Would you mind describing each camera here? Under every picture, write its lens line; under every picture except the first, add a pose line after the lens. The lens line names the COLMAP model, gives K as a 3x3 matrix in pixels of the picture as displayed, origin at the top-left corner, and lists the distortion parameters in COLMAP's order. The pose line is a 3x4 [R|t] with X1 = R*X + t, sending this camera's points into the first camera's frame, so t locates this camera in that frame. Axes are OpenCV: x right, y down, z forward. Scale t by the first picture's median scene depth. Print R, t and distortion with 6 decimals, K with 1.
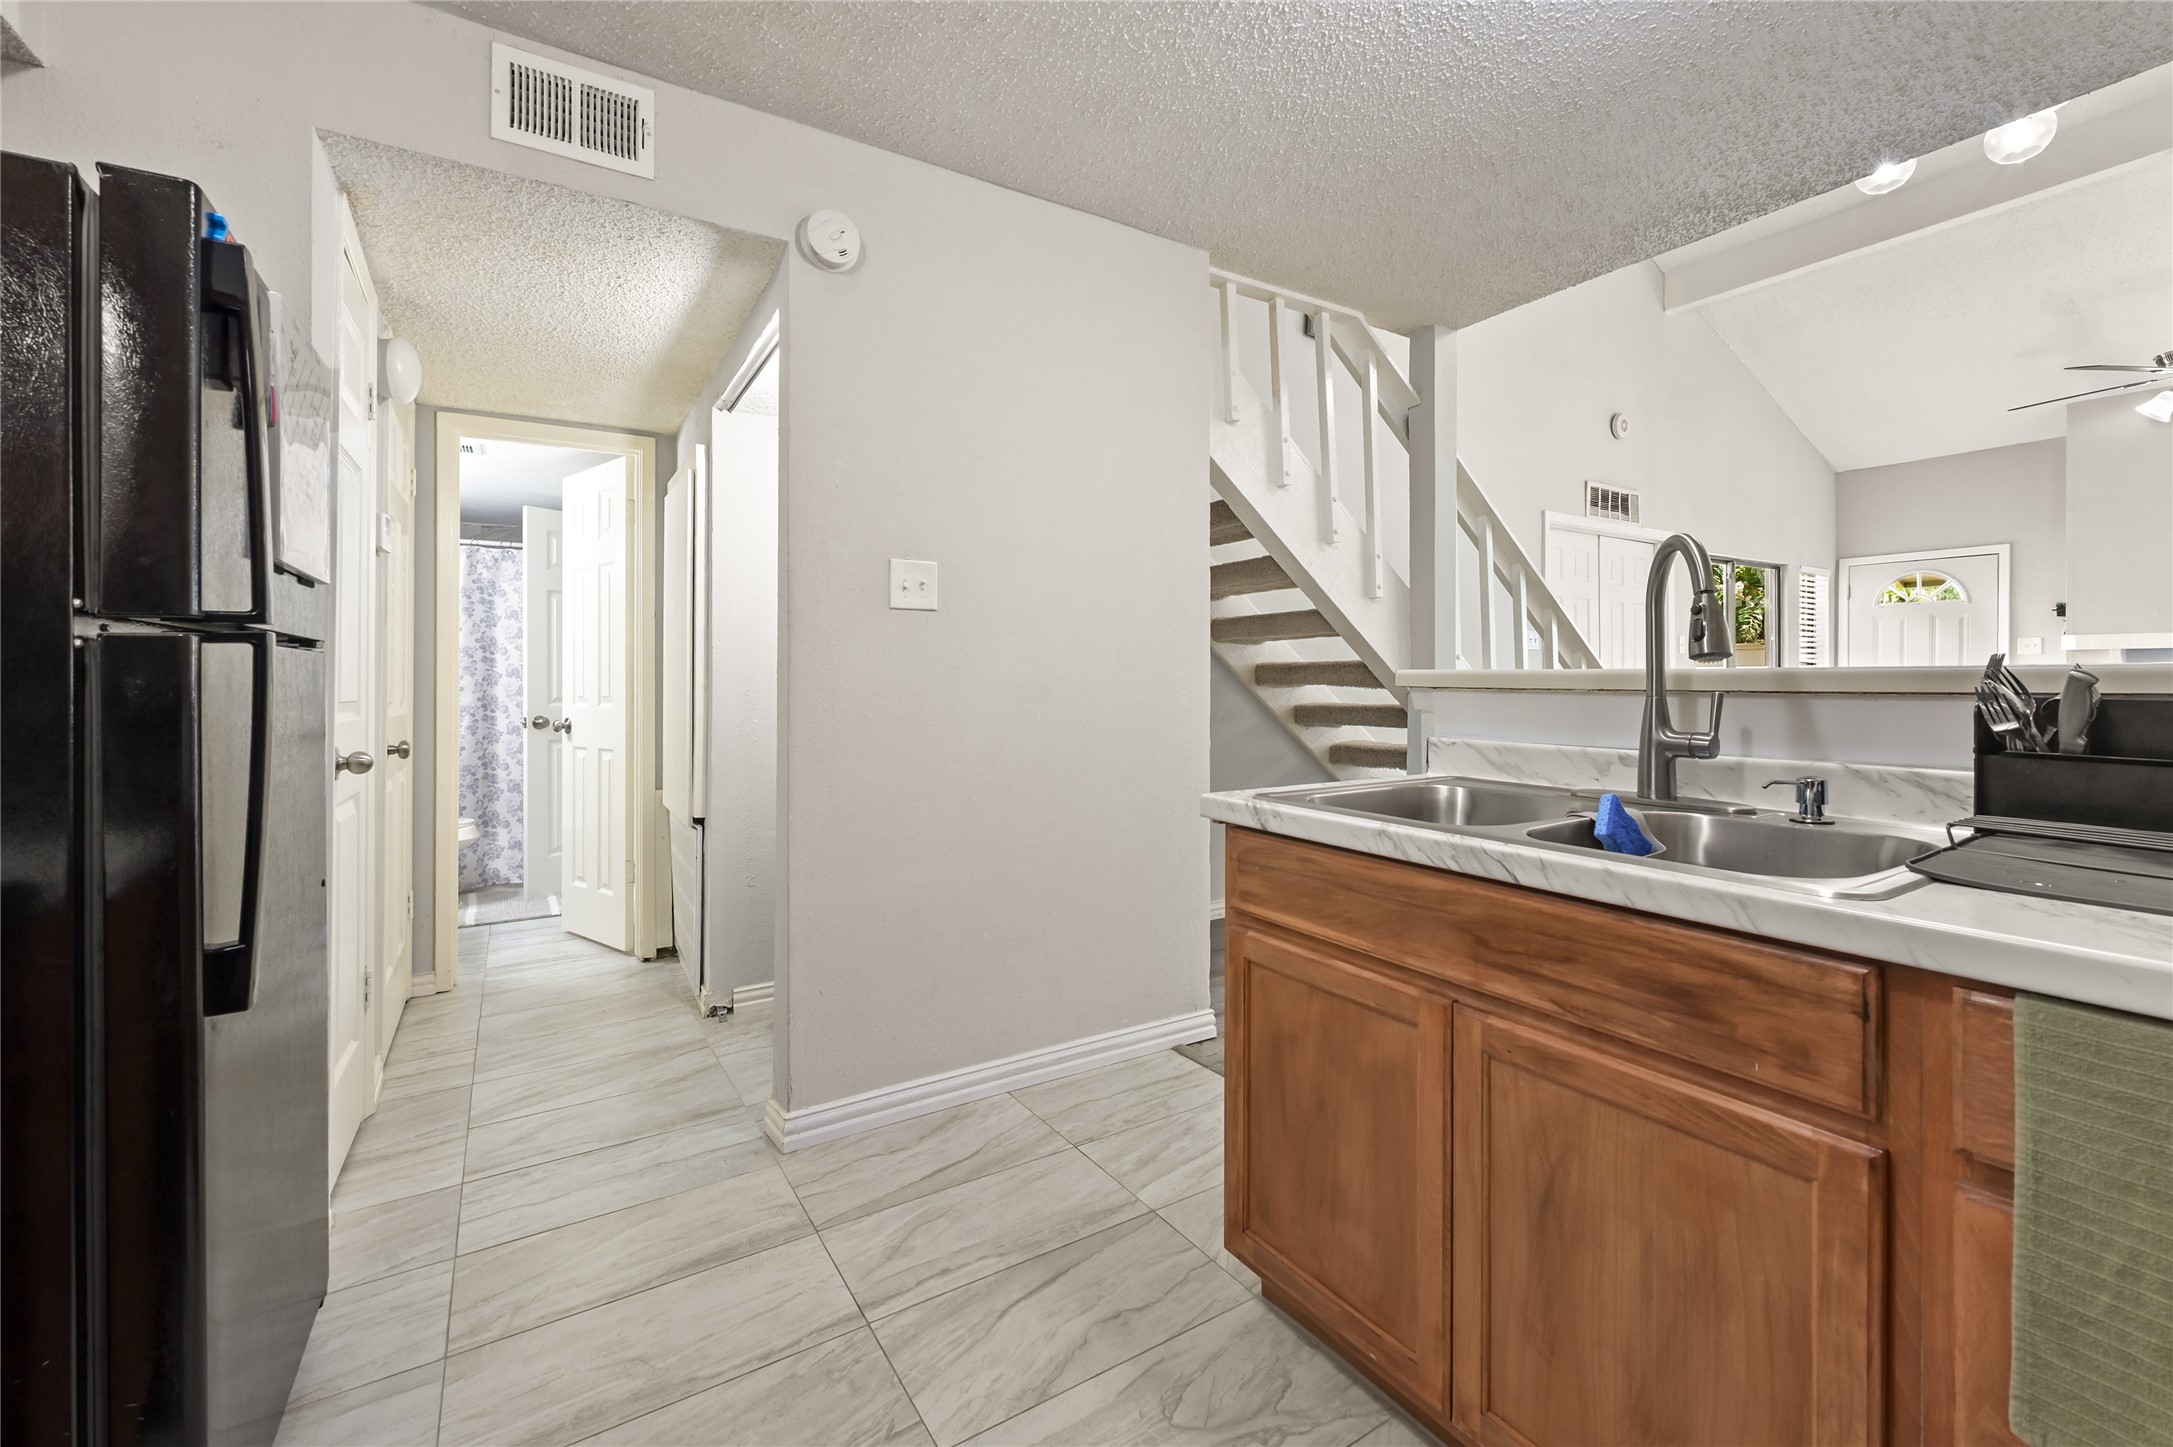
lens RADIAL K [[907.3, 0, 1080.8], [0, 907.3, 676.3], [0, 0, 1]] dist [0.000806, 0.000015]
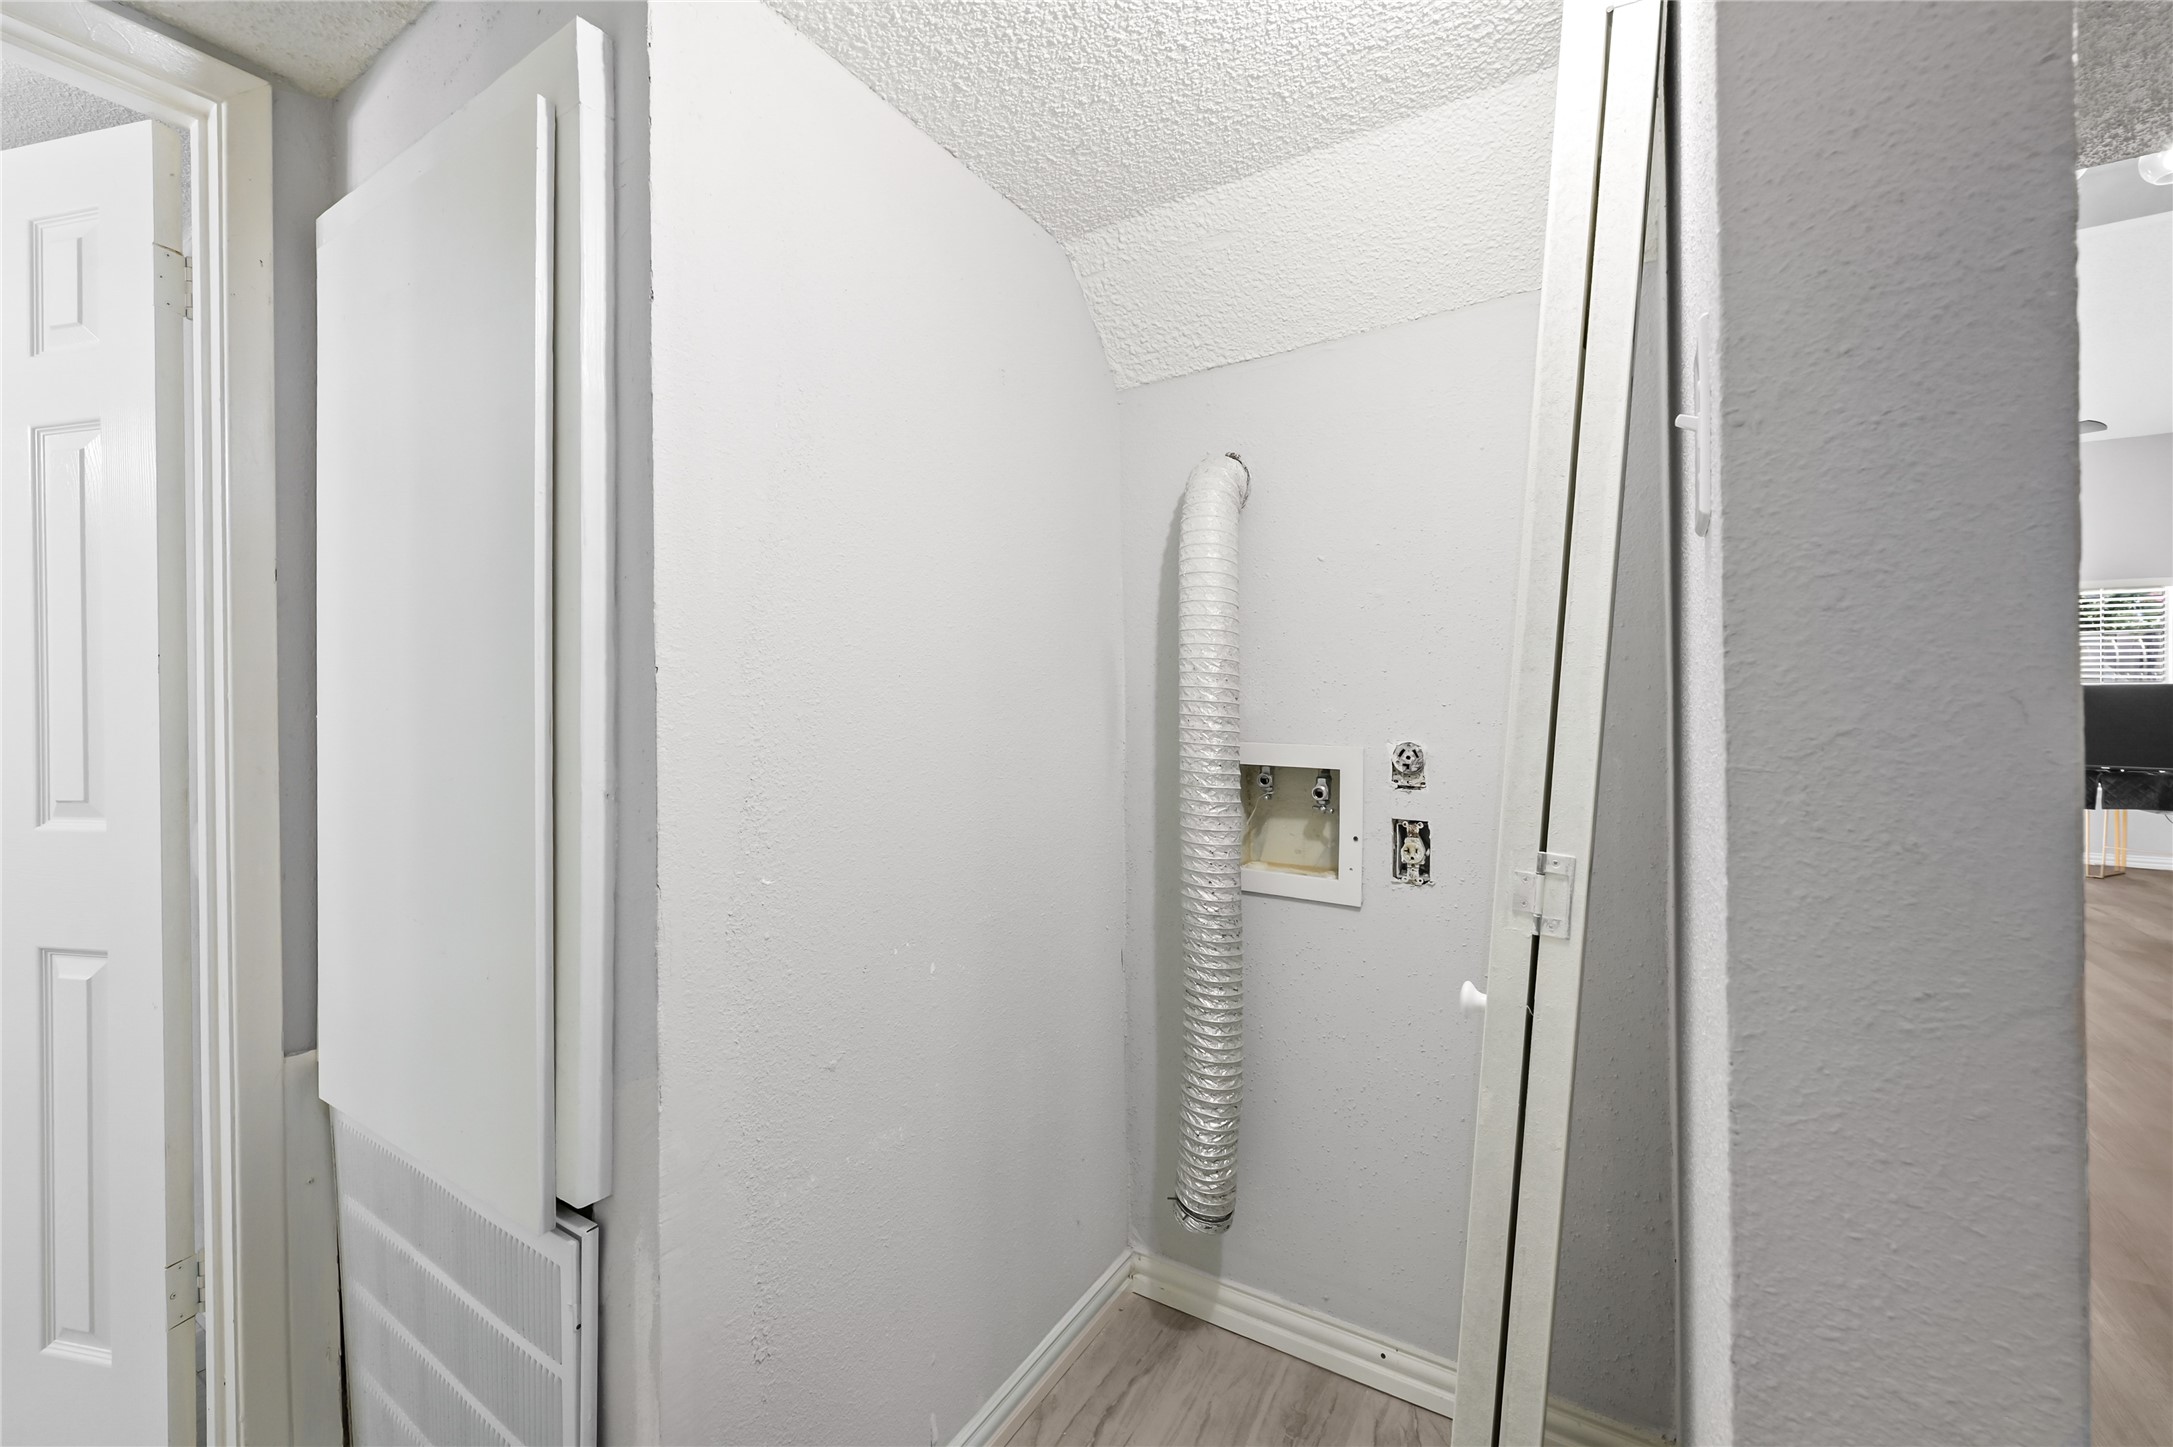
lens RADIAL K [[873.3, 0, 1095.5], [0, 873.3, 702.4], [0, 0, 1]] dist [0.001502, 0.000066]
pose [[0.894168, -0.005161, 0.447702, -0.402879], [0.003266, 0.999982, 0.005004, -0.020836], [-0.447720, -0.003013, 0.894169, 0.650359]]
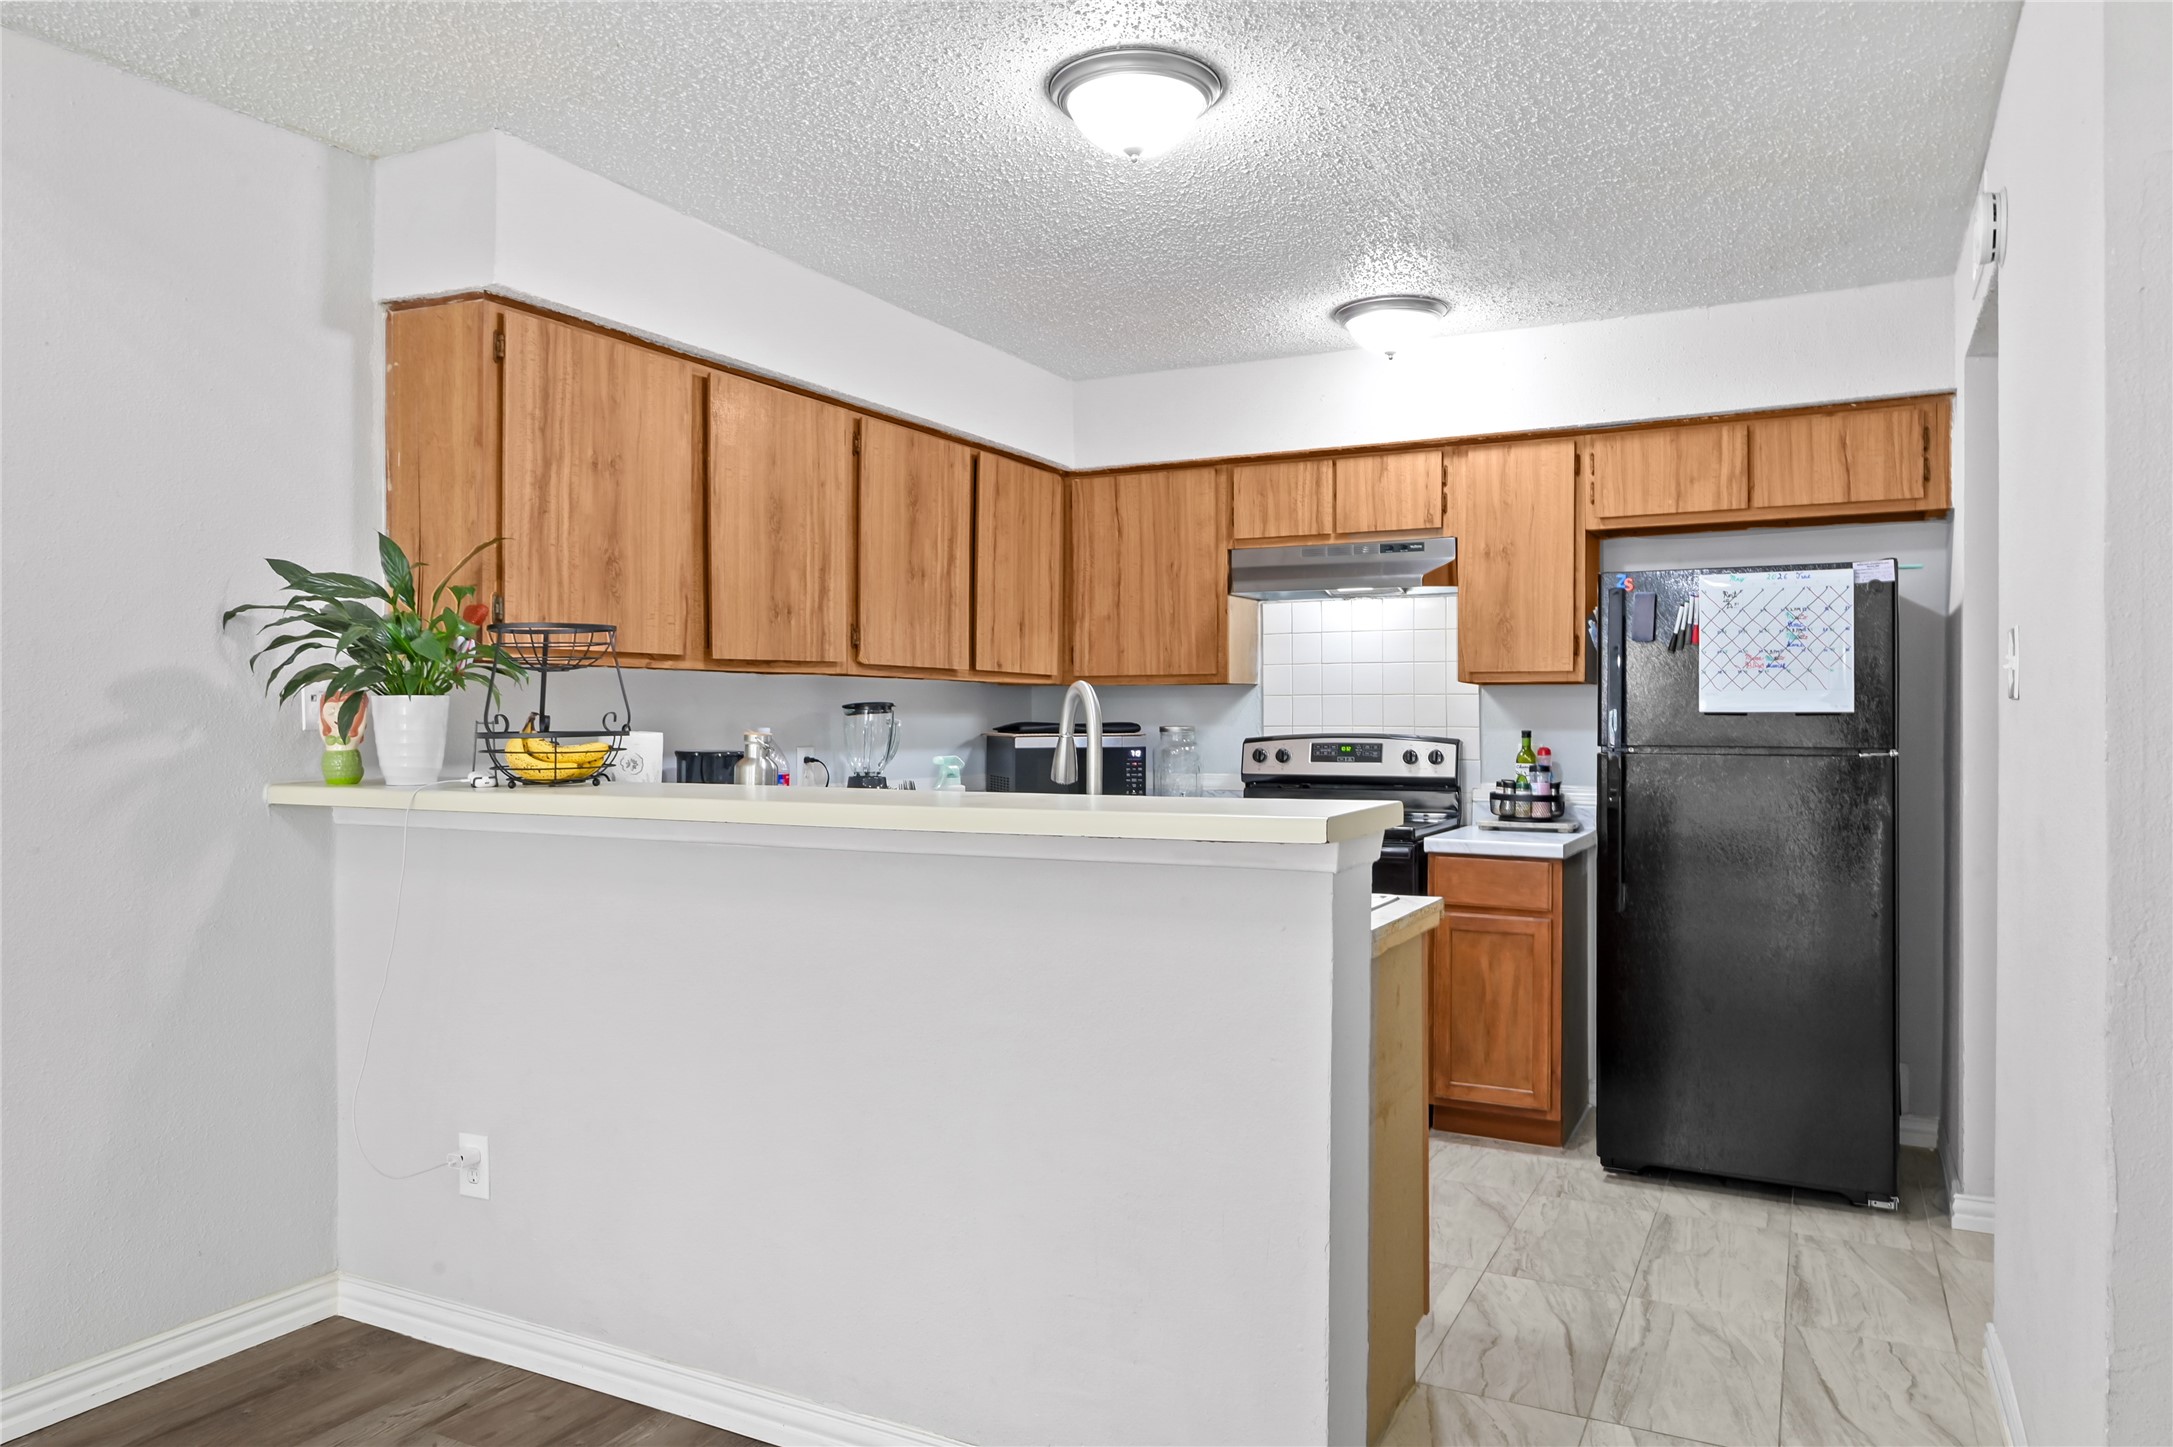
lens RADIAL K [[1434.2, 0, 1089.6], [0, 1434.2, 708.3], [0, 0, 1]] dist [-0.000070, 0.000418]
pose [[-0.860103, -0.001445, -0.510119, 0.726163], [0.004229, 0.999941, -0.009963, -0.043878], [0.510103, -0.010726, -0.860046, 1.191010]]
